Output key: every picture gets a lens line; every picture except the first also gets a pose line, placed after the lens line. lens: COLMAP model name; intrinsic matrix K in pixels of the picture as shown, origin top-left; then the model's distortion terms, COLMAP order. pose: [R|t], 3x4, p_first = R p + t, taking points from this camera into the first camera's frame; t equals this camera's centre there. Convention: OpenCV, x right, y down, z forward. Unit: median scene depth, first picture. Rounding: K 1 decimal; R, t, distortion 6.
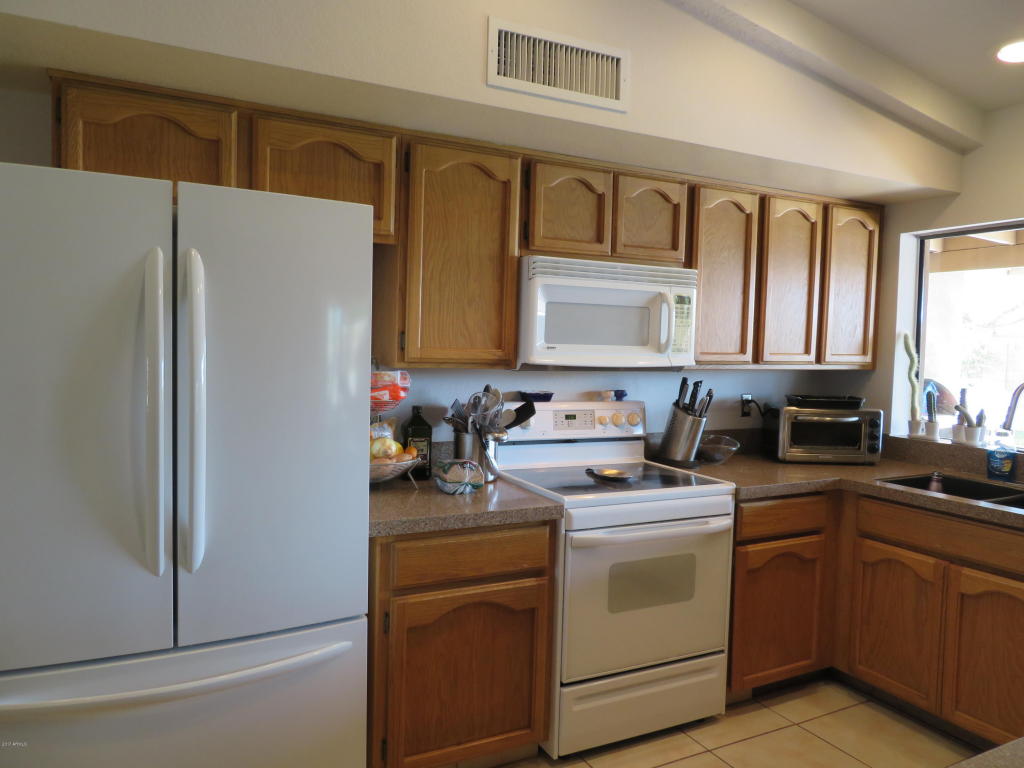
lens RADIAL K [[733.1, 0, 513.7], [0, 733.1, 386.8], [0, 0, 1]] dist [-0.002994, -0.000393]
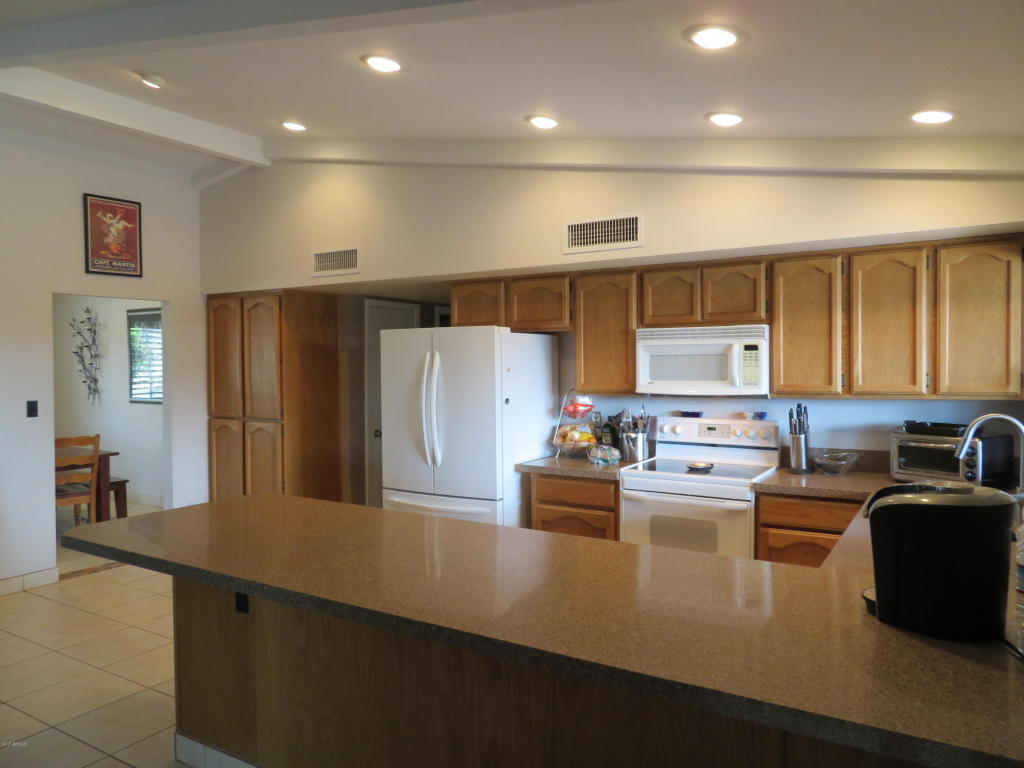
lens RADIAL K [[732.3, 0, 514.5], [0, 732.3, 383.5], [0, 0, 1]] dist [-0.010948, 0.000885]
pose [[0.511818, -0.005438, -0.859076, 1.264766], [-0.029588, 0.999275, -0.023953, -0.003219], [0.858584, 0.037678, 0.511287, -0.104132]]
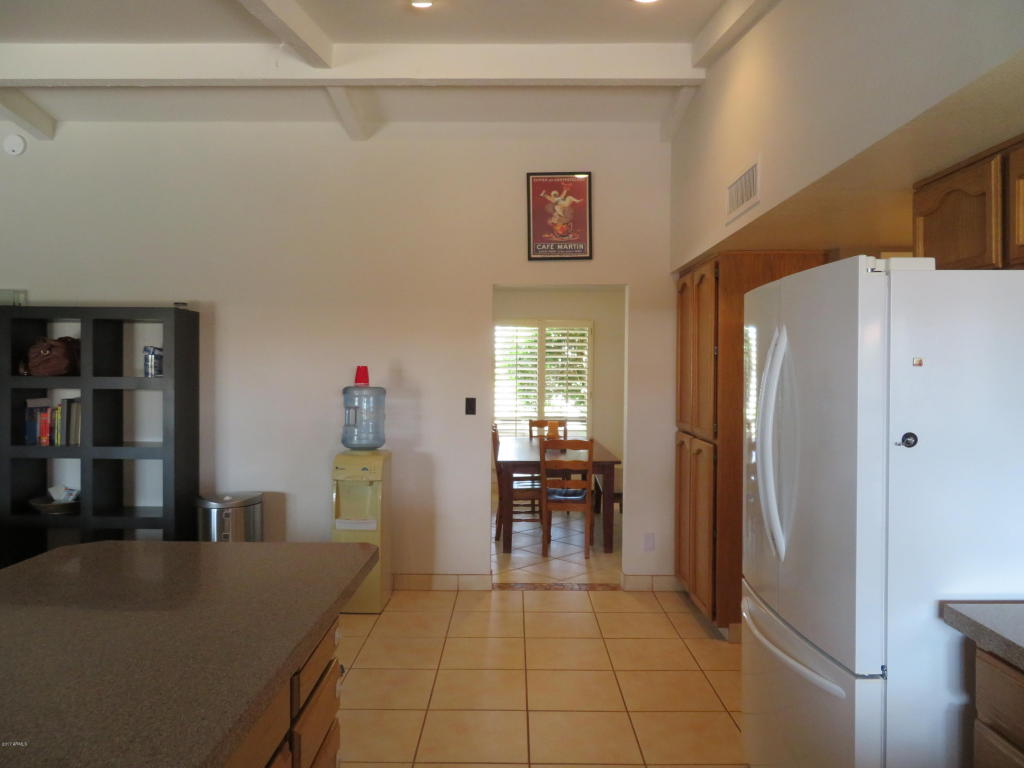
lens RADIAL K [[732.3, 0, 514.5], [0, 732.3, 383.5], [0, 0, 1]] dist [-0.010948, 0.000885]
pose [[-0.465612, -0.015235, -0.884858, 0.596982], [-0.066323, 0.997641, 0.017722, -0.041749], [0.882500, 0.066938, -0.465524, 0.710765]]
